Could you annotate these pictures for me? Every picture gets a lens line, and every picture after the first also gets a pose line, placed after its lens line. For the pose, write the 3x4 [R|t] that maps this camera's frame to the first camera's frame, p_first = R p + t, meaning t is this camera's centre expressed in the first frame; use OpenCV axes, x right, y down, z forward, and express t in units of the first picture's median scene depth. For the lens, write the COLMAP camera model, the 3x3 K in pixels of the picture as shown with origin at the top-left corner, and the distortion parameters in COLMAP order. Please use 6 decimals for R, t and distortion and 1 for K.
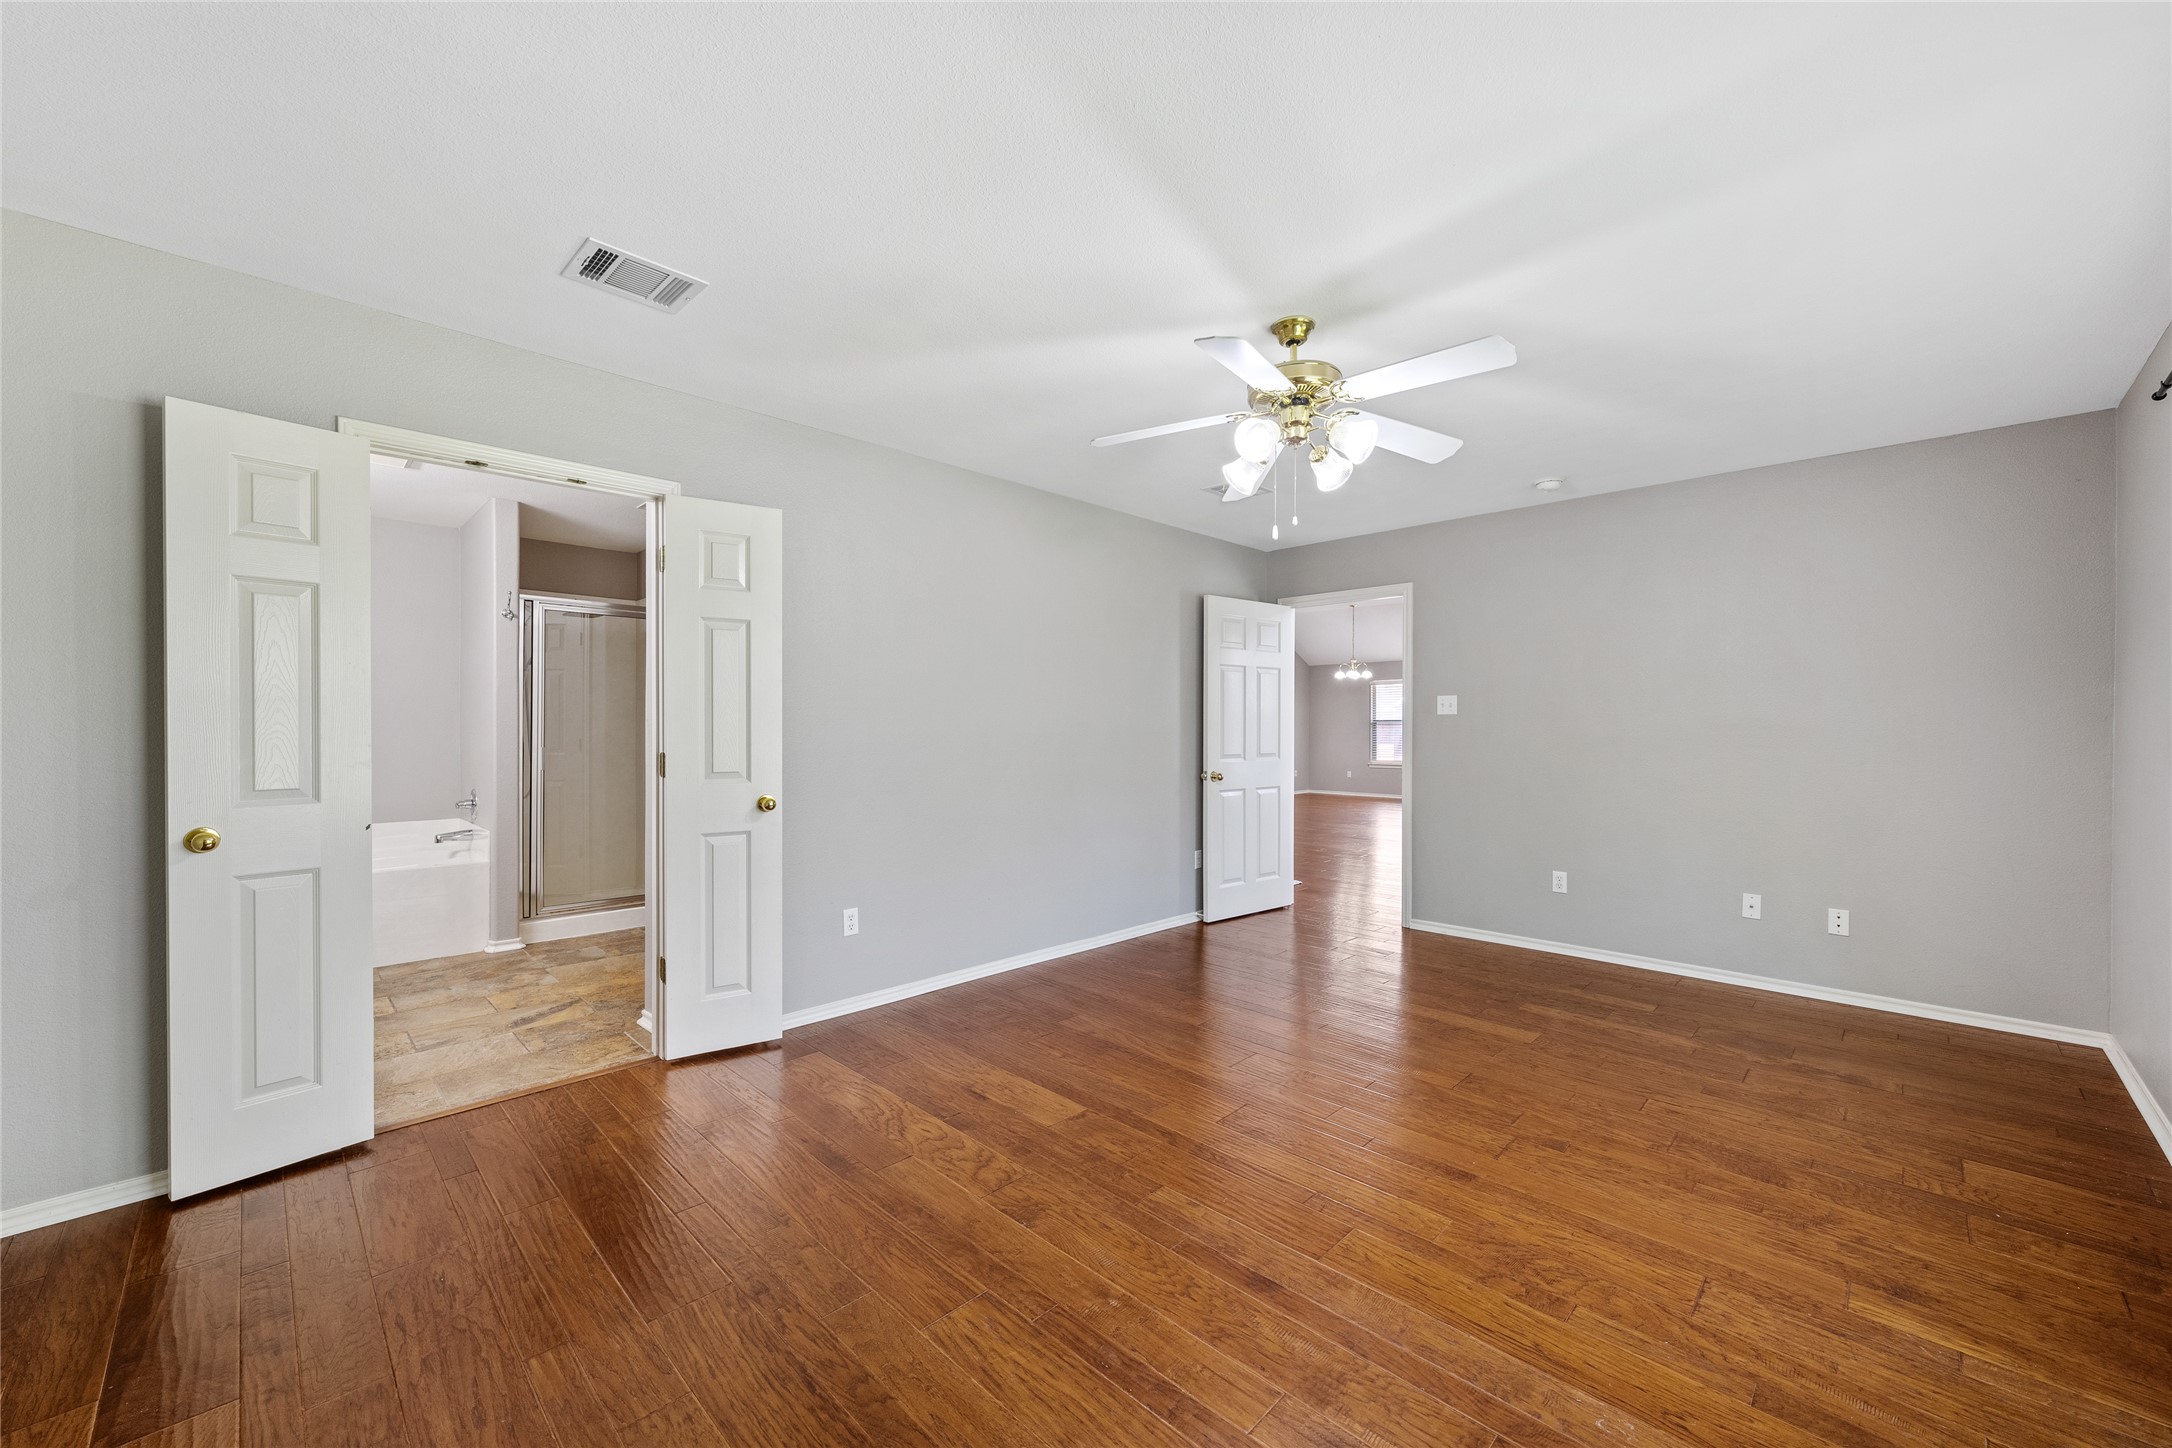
lens RADIAL K [[841.7, 0, 1086.0], [0, 841.7, 724.0], [0, 0, 1]] dist [-0.000241, -0.000016]
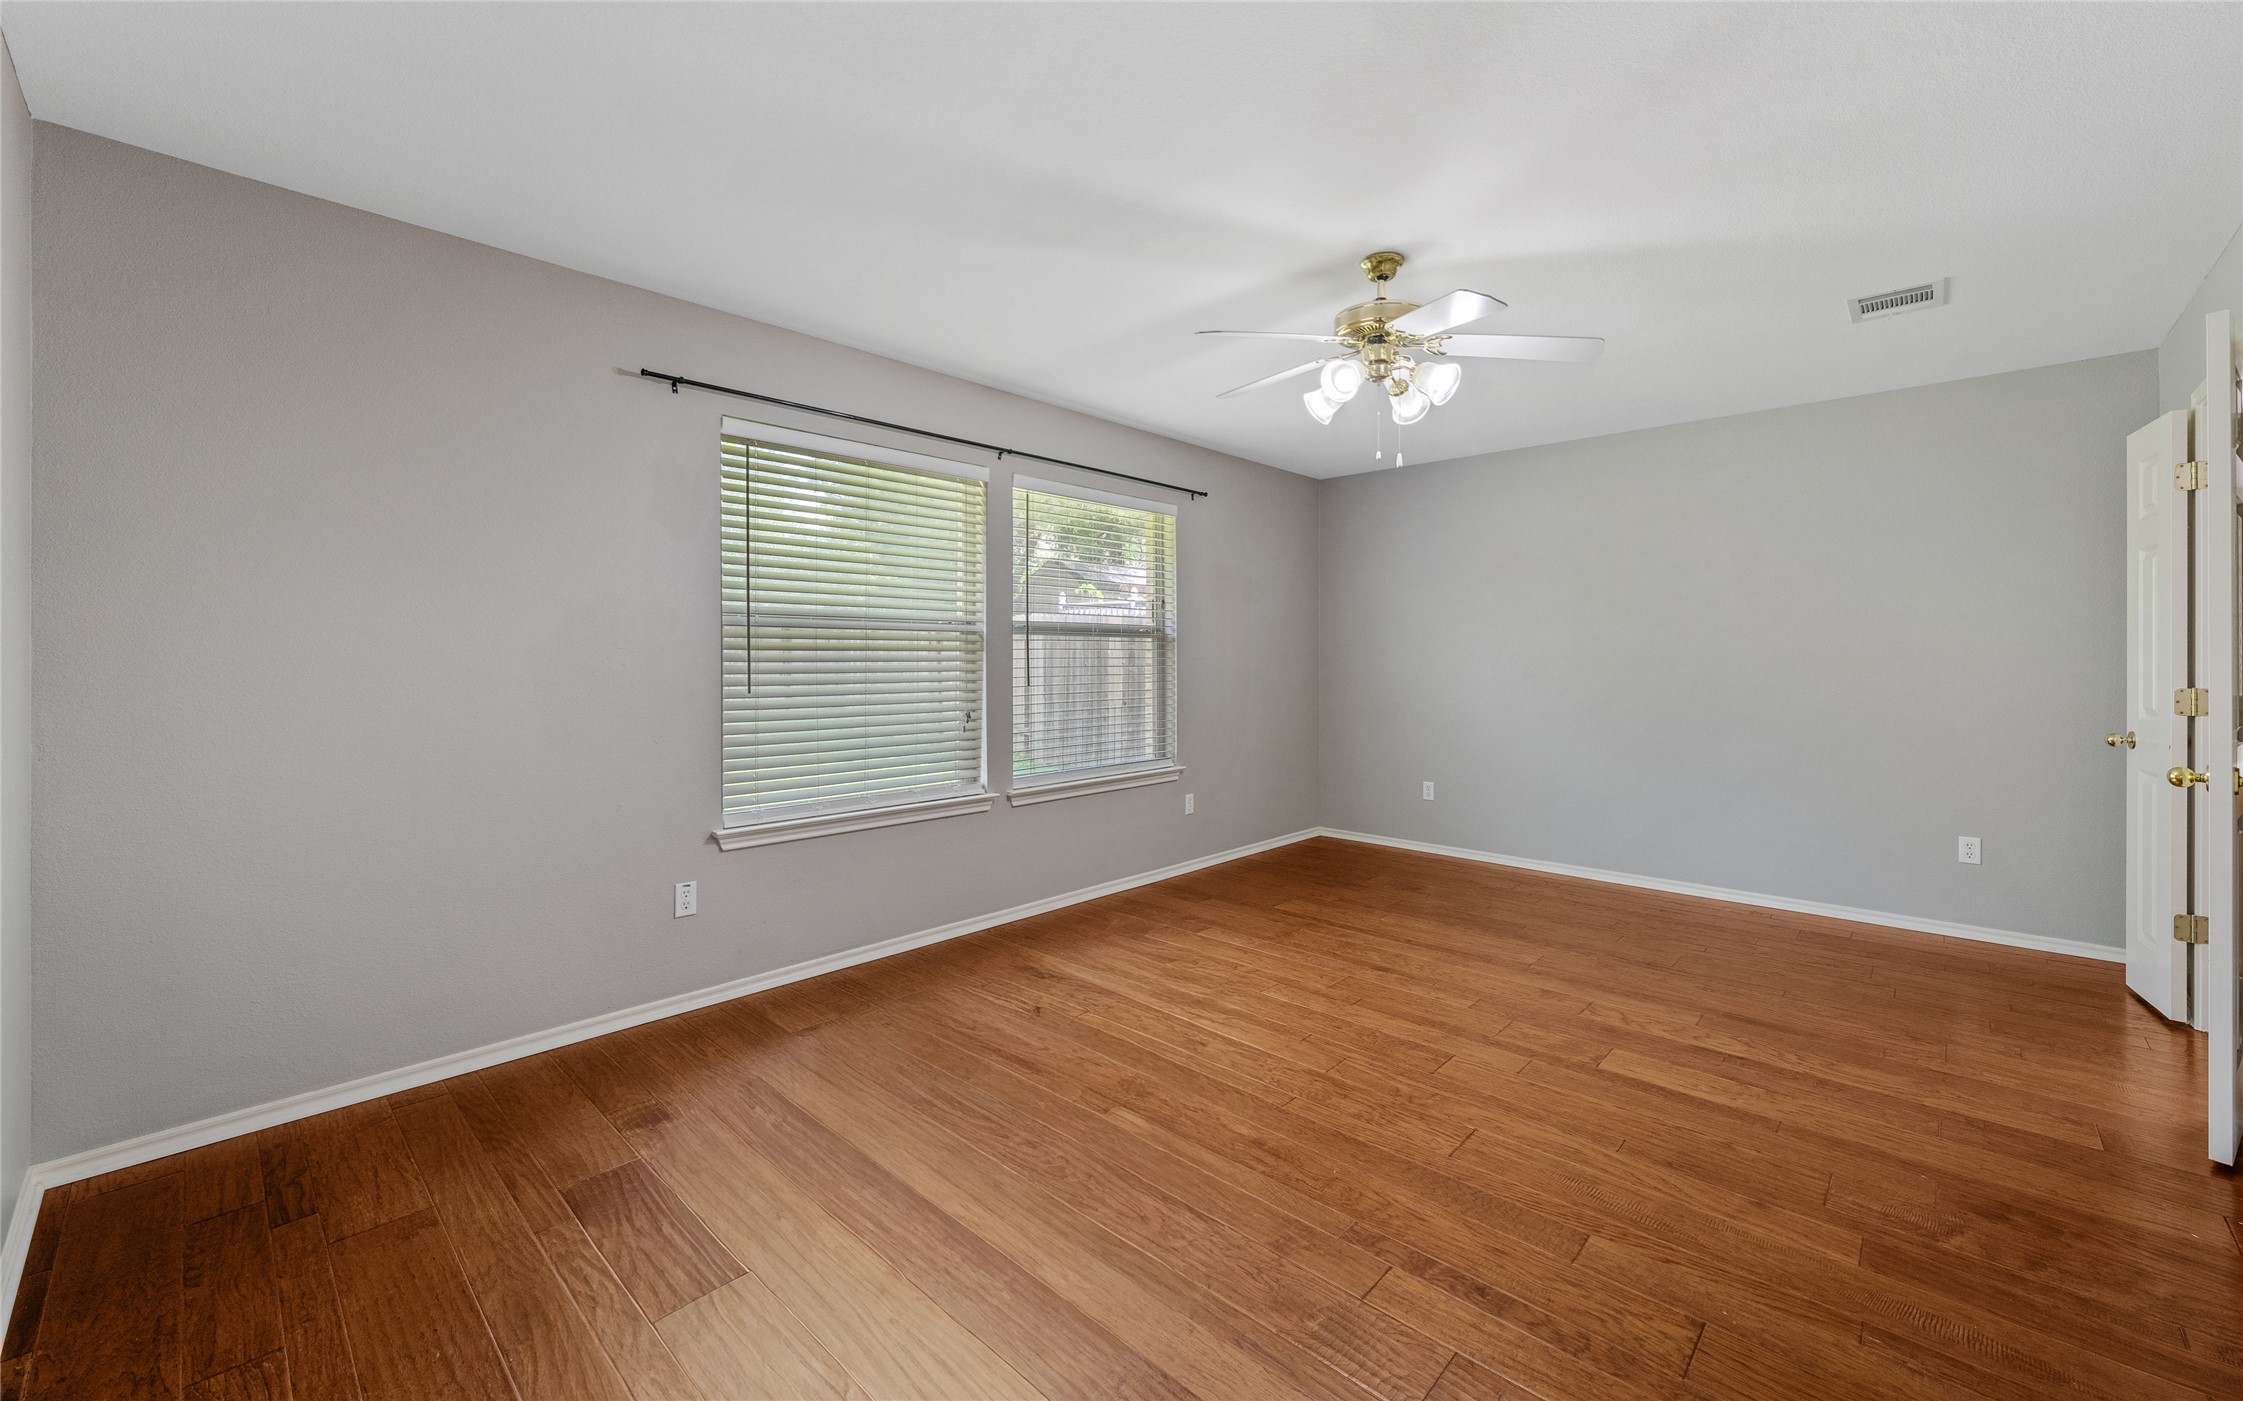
lens RADIAL K [[895.6, 0, 1119.5], [0, 895.6, 652.9], [0, 0, 1]] dist [-0.001894, -0.000192]
pose [[-0.999440, -0.005756, -0.032964, 0.629170], [-0.005711, 0.999983, -0.001479, 0.001756], [0.032972, -0.001290, -0.999455, 2.183625]]
